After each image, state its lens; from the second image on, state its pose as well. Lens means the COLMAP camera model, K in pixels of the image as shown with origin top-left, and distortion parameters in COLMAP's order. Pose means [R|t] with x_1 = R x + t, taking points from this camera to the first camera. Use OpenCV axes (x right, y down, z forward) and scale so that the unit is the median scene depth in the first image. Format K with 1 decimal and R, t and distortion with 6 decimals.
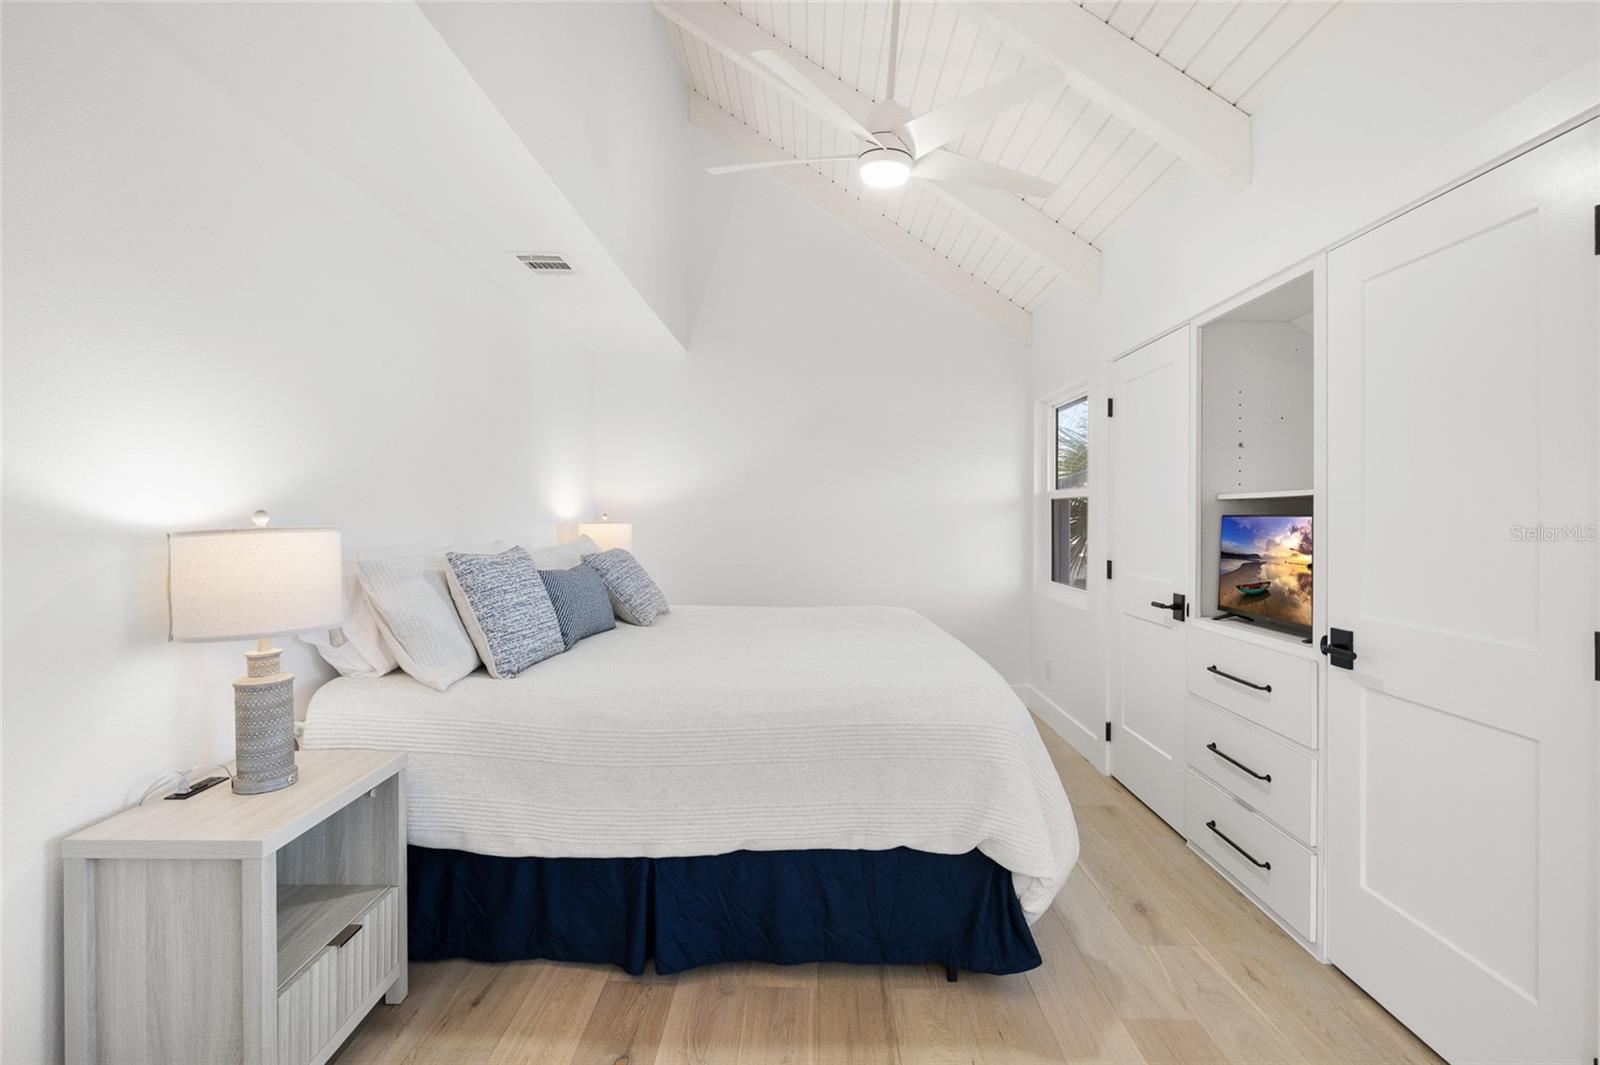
lens RADIAL K [[724.0, 0, 792.4], [0, 724.0, 519.0], [0, 0, 1]] dist [-0.001683, -0.000178]
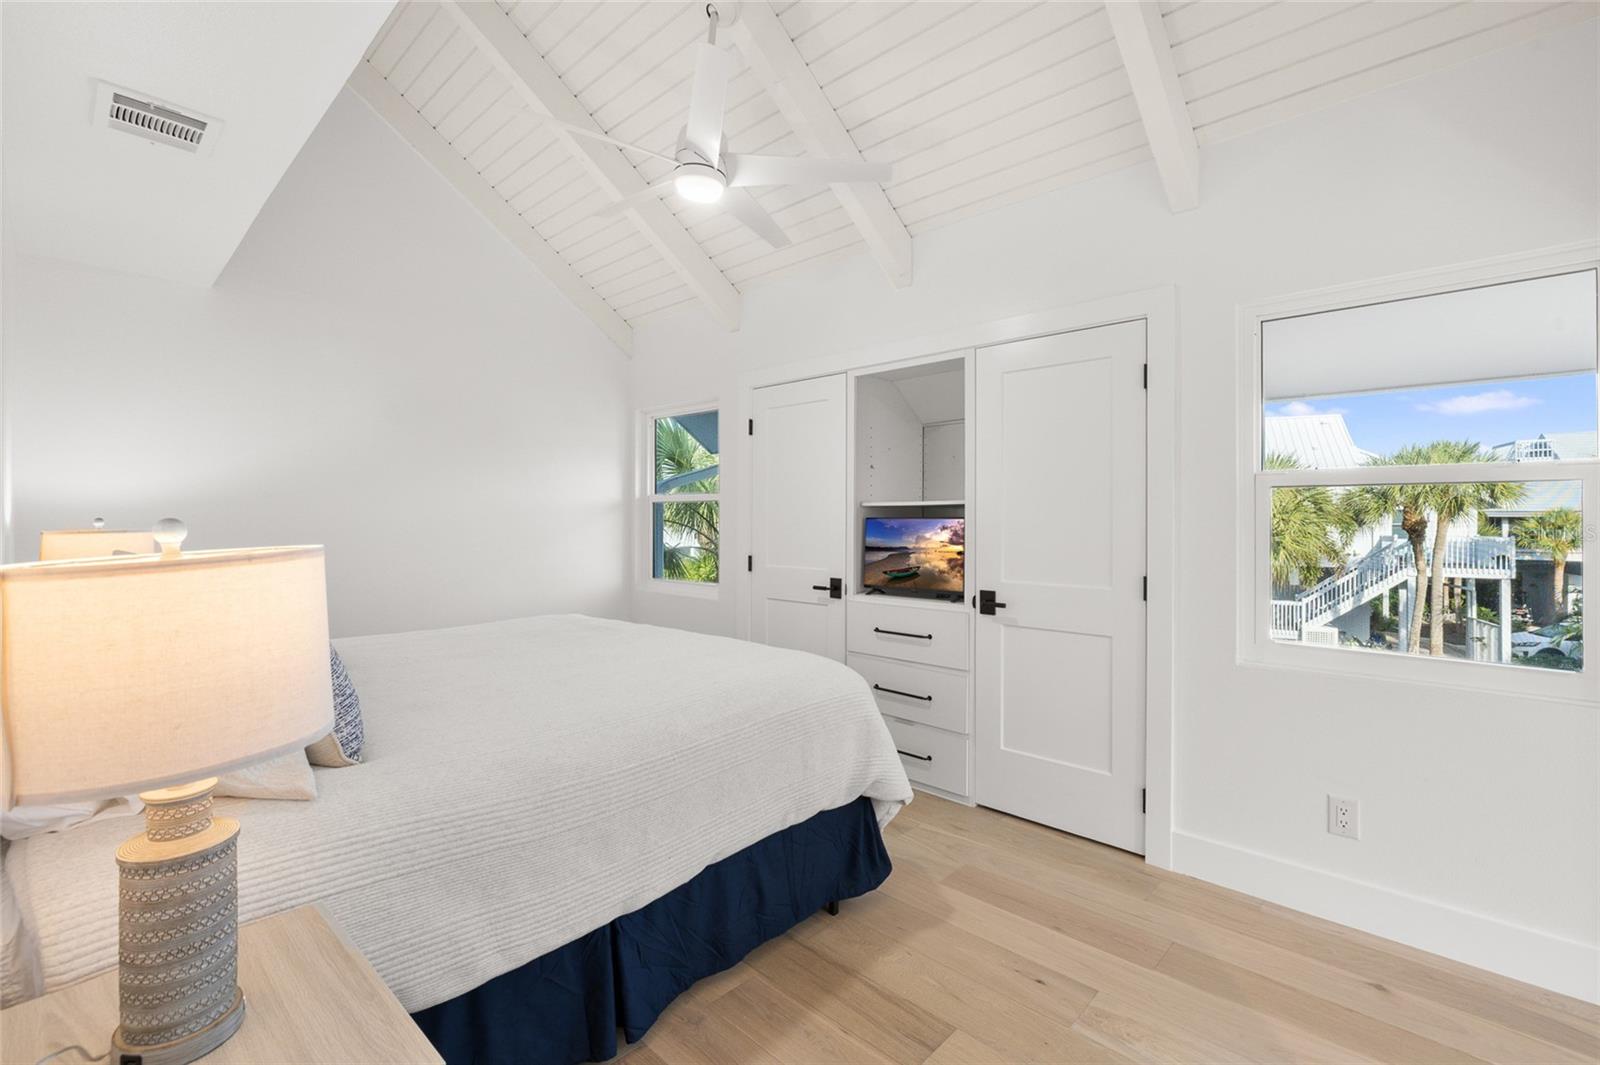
lens RADIAL K [[716.5, 0, 805.2], [0, 716.5, 524.9], [0, 0, 1]] dist [-0.000611, 0.000206]
pose [[0.664049, -0.010905, 0.747609, -0.636587], [0.005026, 0.999936, 0.010121, -0.008370], [-0.747672, -0.002963, 0.664062, 0.244581]]
